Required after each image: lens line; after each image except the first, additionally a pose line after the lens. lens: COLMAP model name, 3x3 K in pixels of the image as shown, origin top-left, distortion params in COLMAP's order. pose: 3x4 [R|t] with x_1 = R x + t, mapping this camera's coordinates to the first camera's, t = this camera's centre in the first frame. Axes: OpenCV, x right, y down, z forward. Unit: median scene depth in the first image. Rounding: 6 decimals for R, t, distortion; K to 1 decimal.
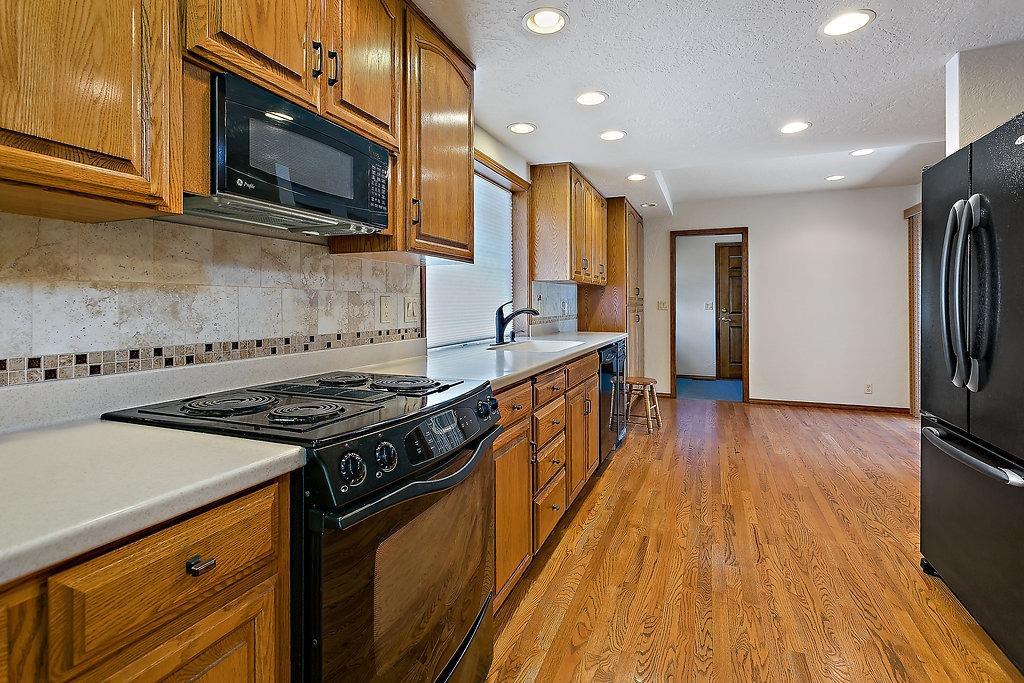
lens RADIAL K [[492.6, 0, 507.6], [0, 492.6, 303.0], [0, 0, 1]] dist [-0.000219, 0.001173]
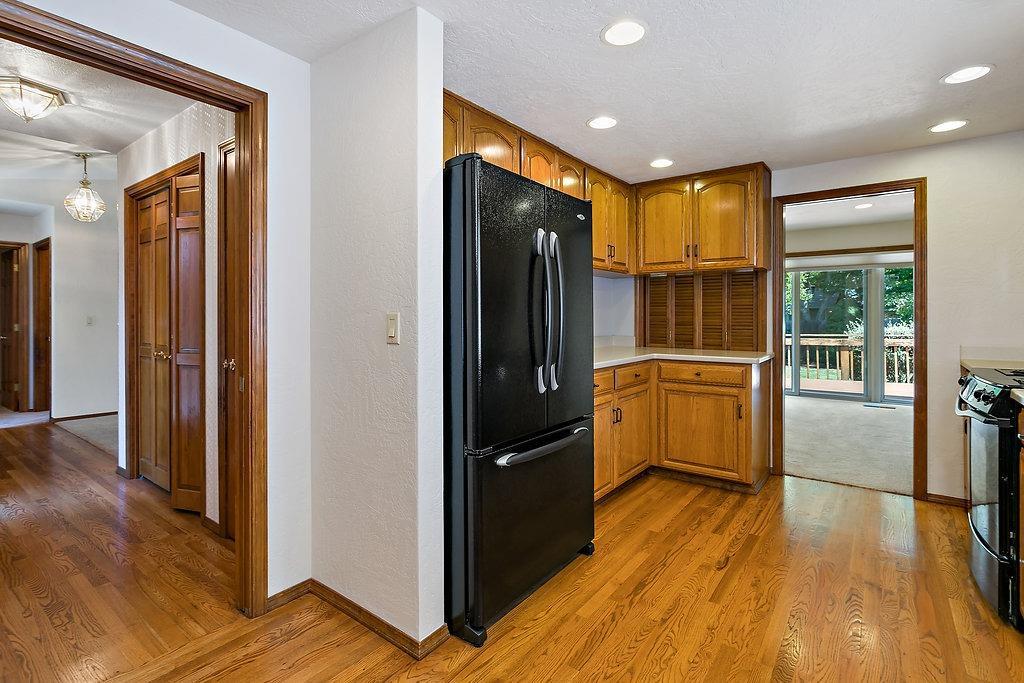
lens RADIAL K [[492.6, 0, 509.6], [0, 492.6, 318.4], [0, 0, 1]] dist [-0.000219, 0.001173]
pose [[-0.966795, 0.003910, 0.255525, 0.638236], [0.003589, 0.999992, -0.001725, -0.002585], [-0.255530, -0.000751, -0.966801, 1.944530]]
